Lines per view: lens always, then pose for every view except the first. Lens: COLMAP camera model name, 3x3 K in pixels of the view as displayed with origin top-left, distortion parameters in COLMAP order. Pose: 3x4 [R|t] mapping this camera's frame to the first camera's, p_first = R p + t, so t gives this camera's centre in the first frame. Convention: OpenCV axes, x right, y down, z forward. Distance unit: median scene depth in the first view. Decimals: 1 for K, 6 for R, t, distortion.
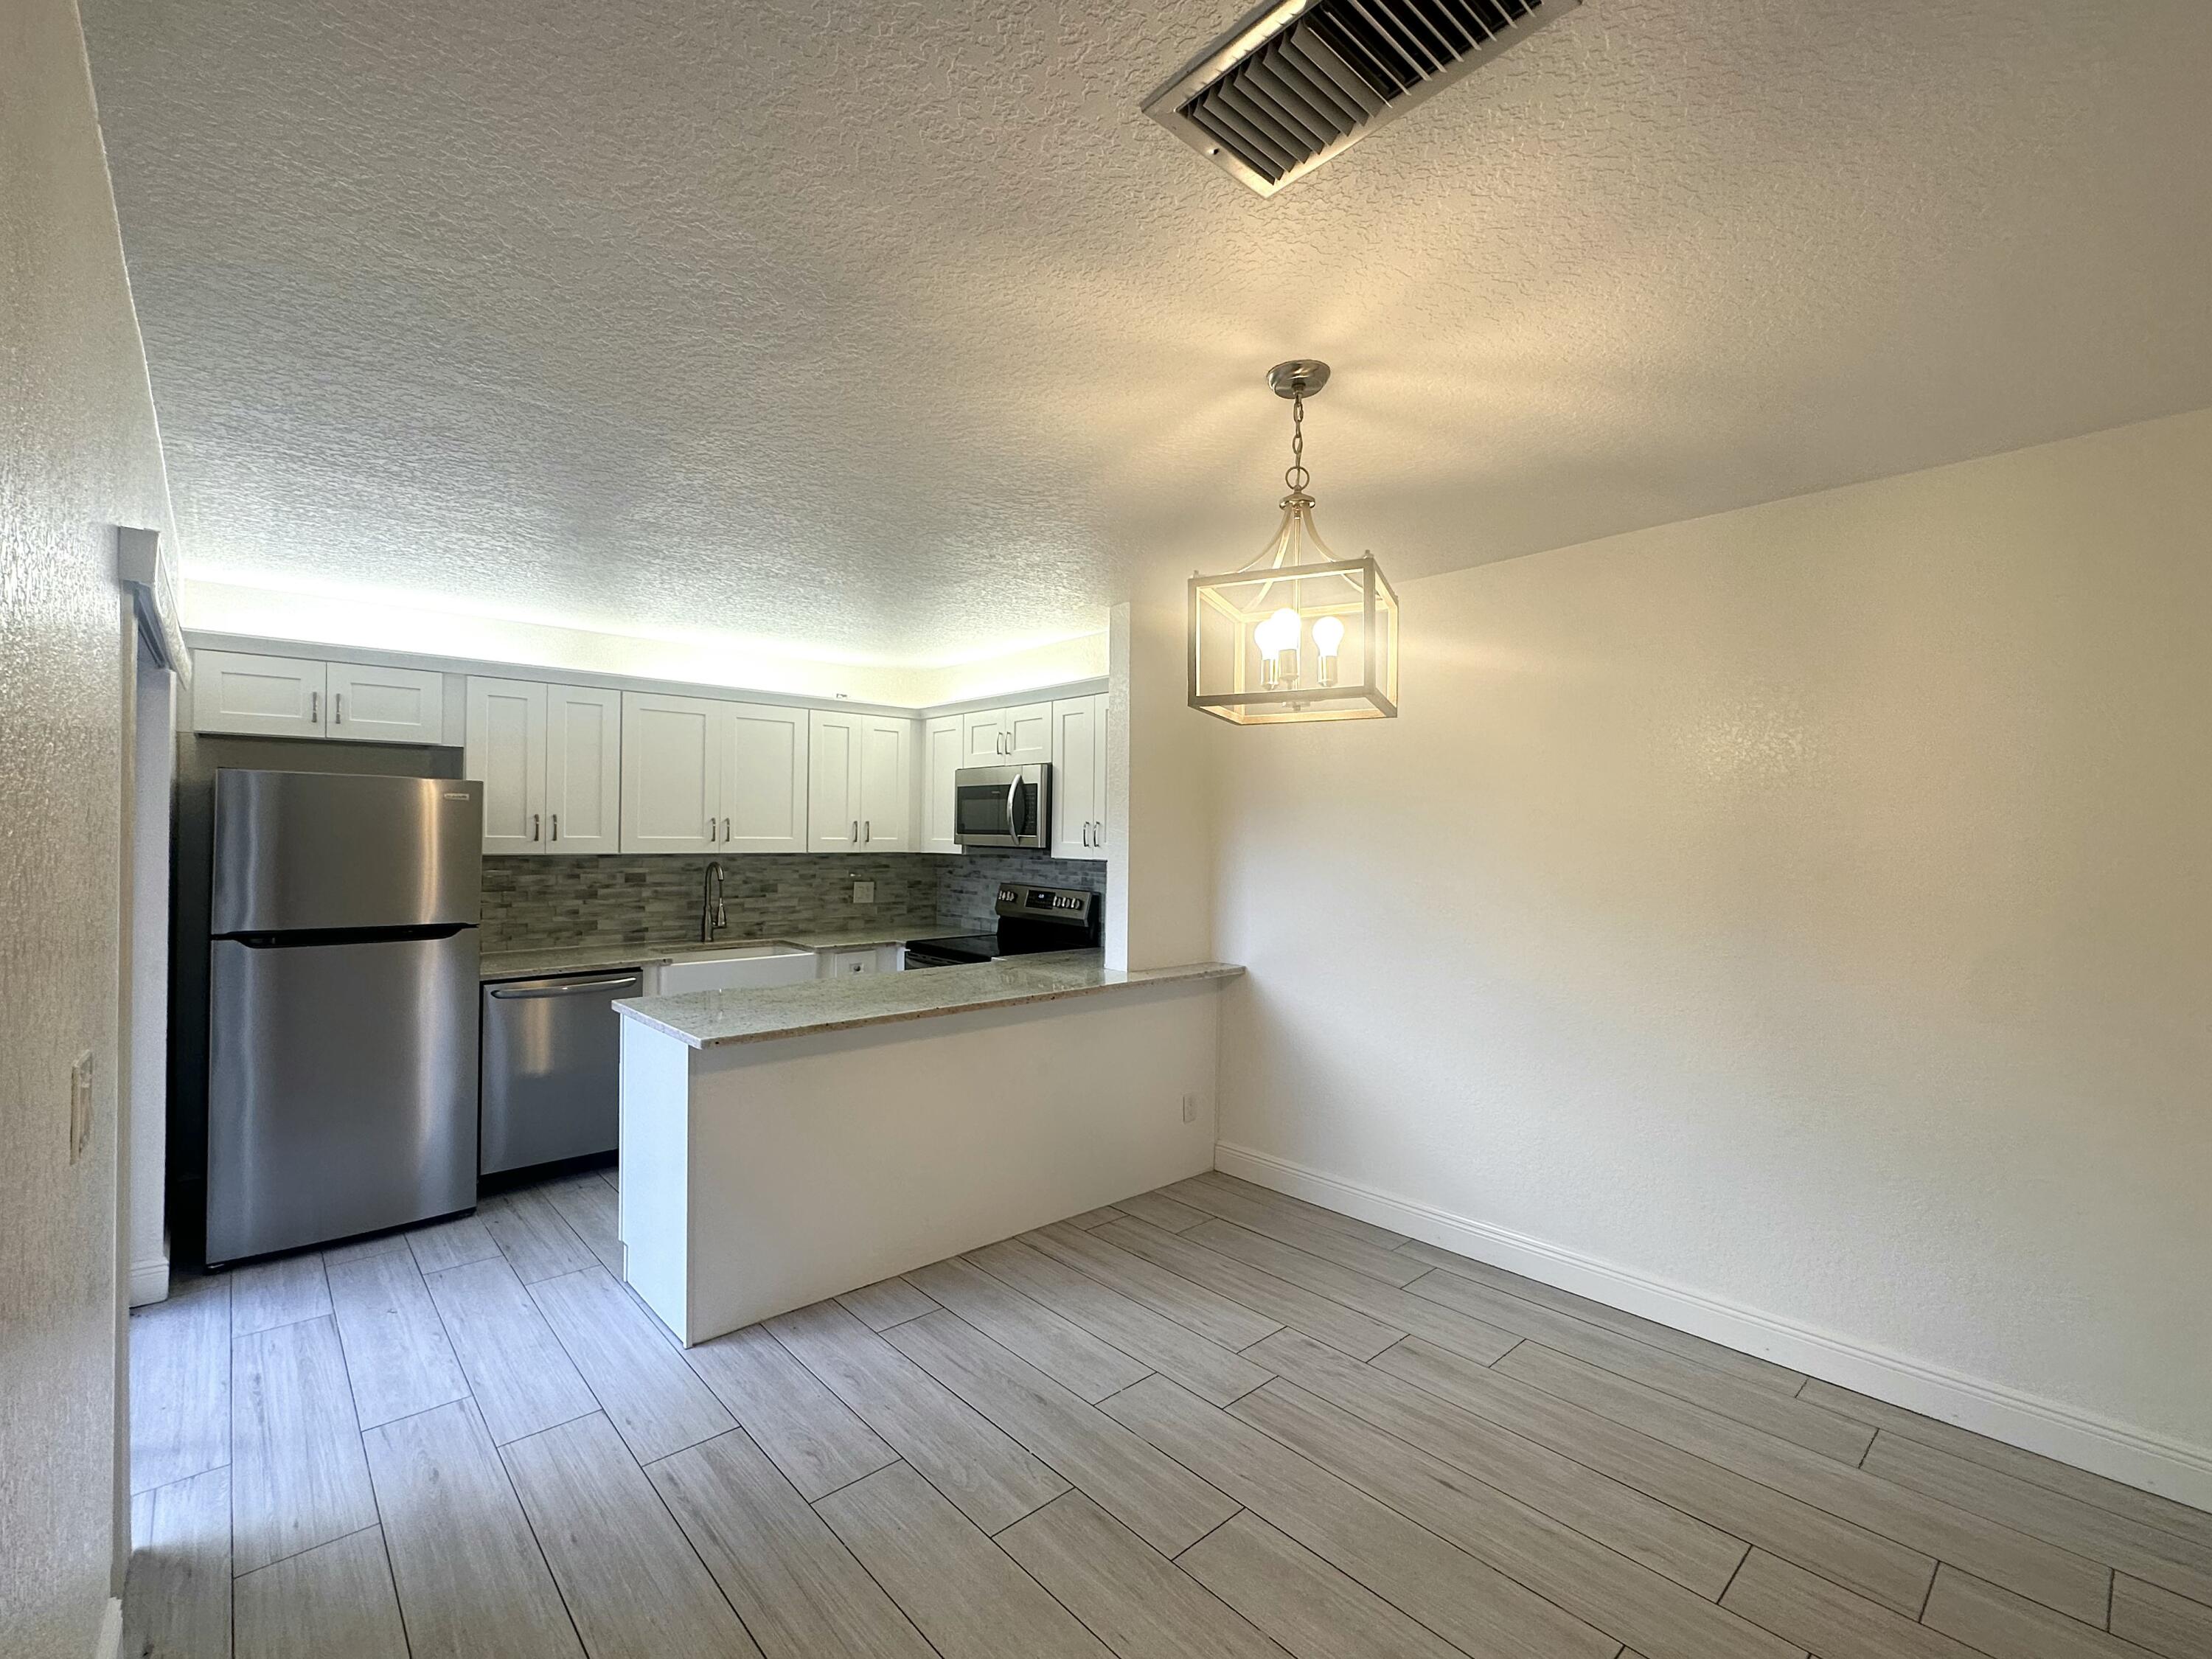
lens RADIAL K [[971.3, 0, 1102.0], [0, 971.3, 826.9], [0, 0, 1]] dist [-0.003490, 0.000730]
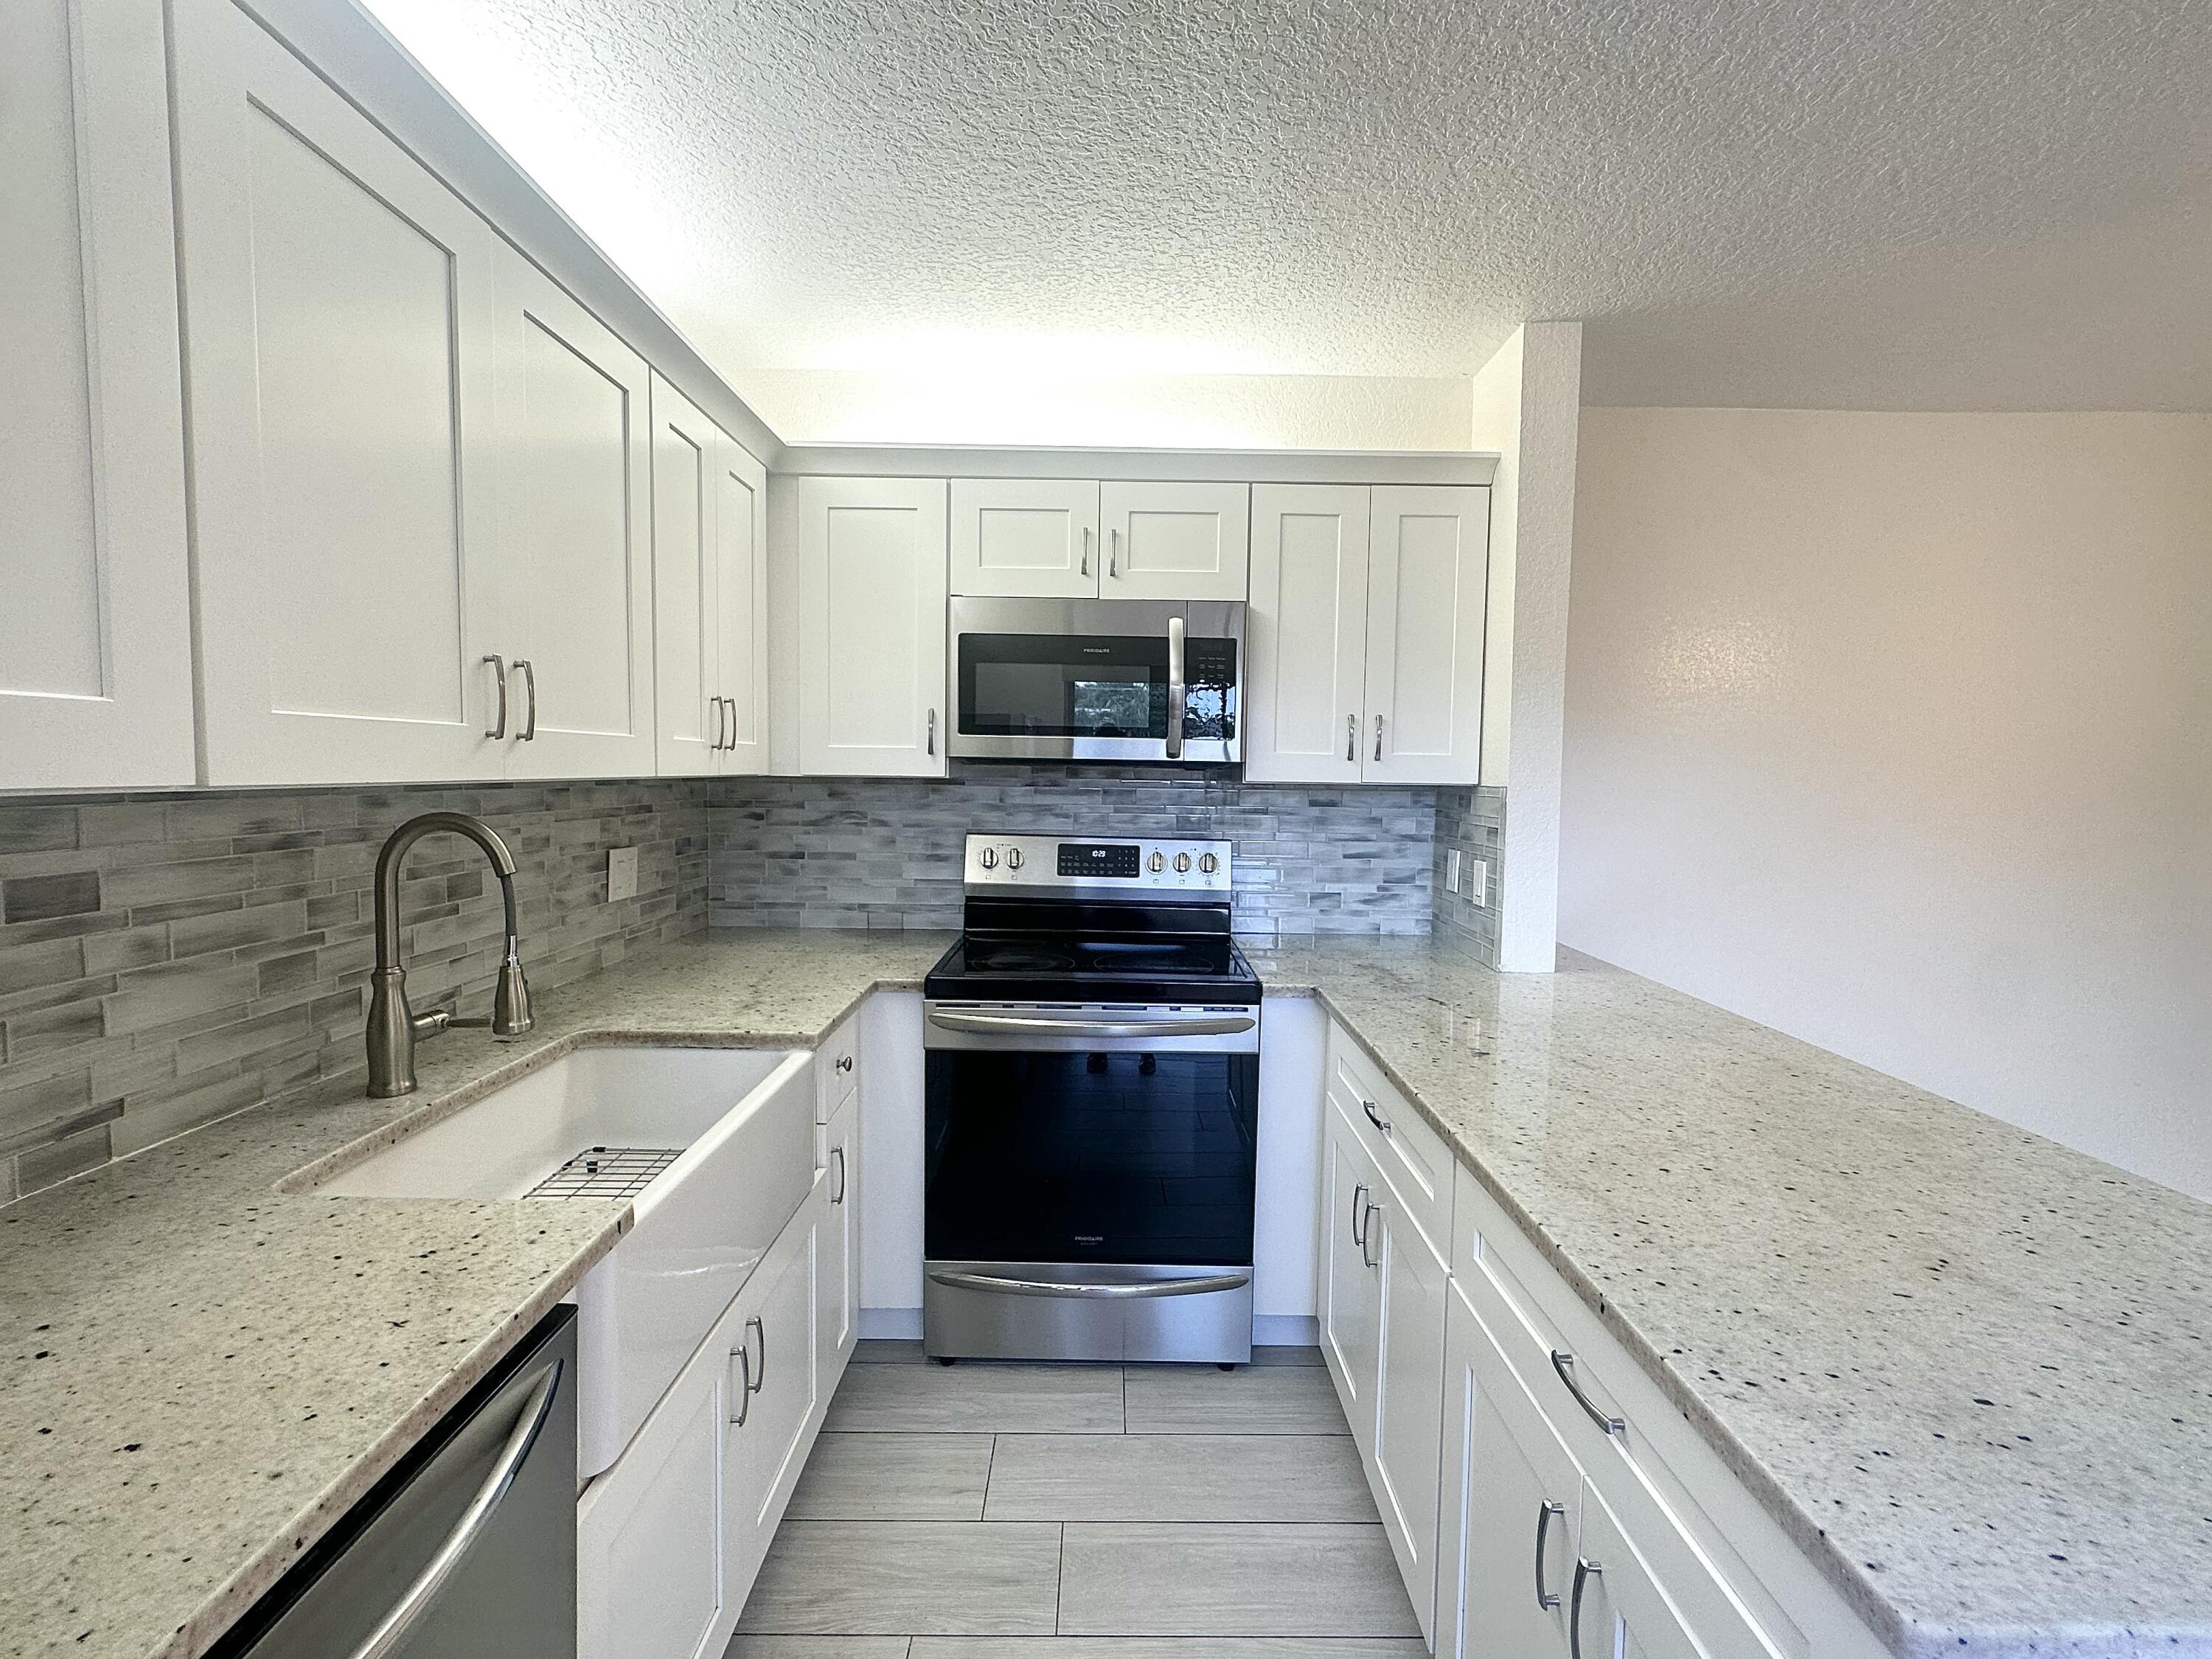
lens RADIAL K [[971.3, 0, 1109.0], [0, 971.3, 829.5], [0, 0, 1]] dist [-0.003490, 0.000730]
pose [[0.665171, -0.050142, 0.745005, -0.491216], [-0.010851, 0.996988, 0.076790, 0.017663], [-0.746612, -0.059162, 0.662624, 0.681253]]
